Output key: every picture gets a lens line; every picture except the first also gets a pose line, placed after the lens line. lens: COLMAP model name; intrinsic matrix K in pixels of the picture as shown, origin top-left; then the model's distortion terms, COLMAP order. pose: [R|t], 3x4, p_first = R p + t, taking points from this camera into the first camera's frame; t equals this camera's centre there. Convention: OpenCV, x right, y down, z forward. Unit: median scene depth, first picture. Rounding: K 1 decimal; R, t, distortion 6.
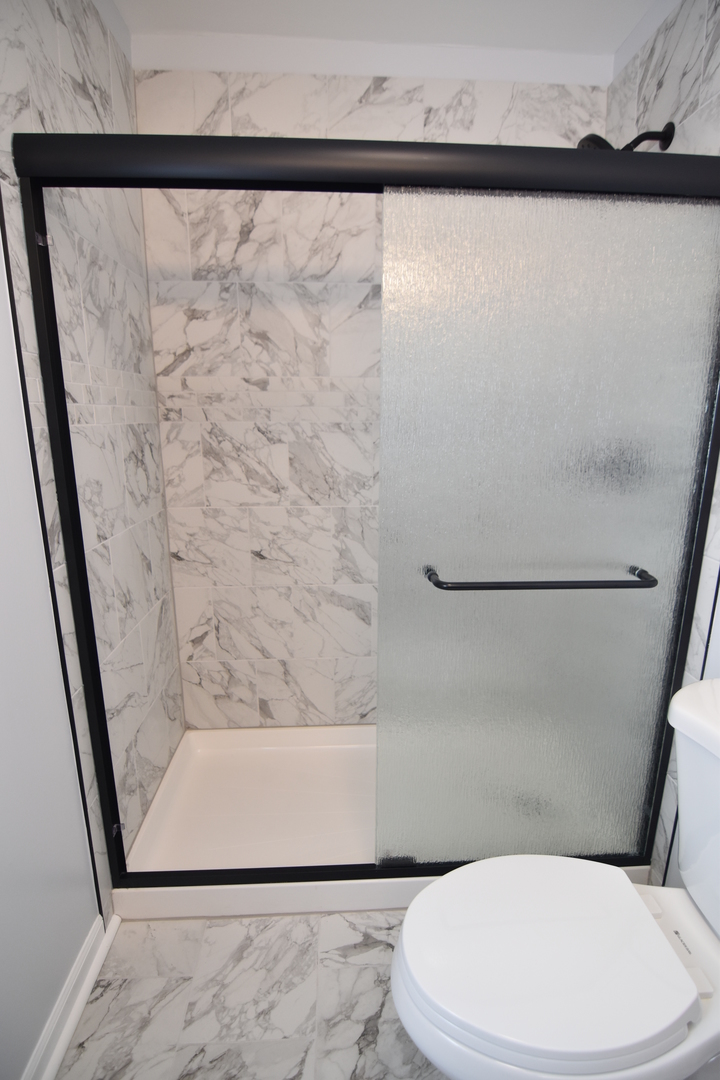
lens RADIAL K [[542.9, 0, 360.0], [0, 542.9, 540.0], [0, 0, 1]] dist [0.021446, -0.016562]
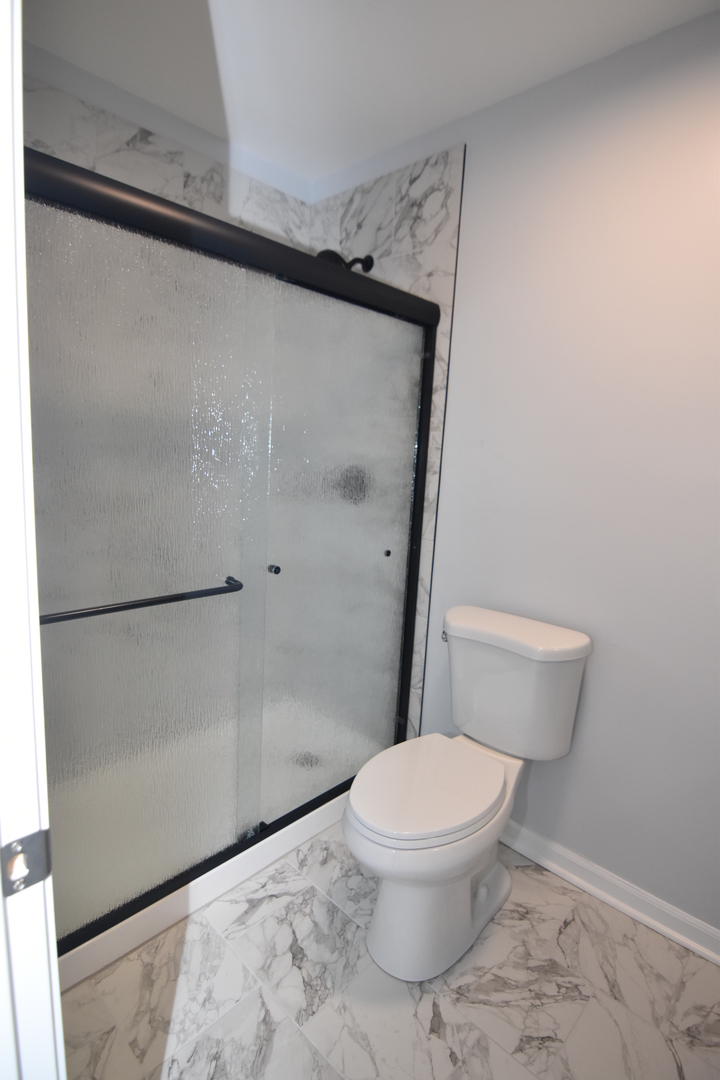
lens RADIAL K [[564.1, 0, 360.0], [0, 564.1, 540.0], [0, 0, 1]] dist [0.000947, -0.001667]
pose [[0.728322, -0.081511, 0.680370, -0.552085], [0.103265, 0.994617, 0.008616, -0.007372], [-0.677409, 0.063983, 0.732819, -0.060602]]
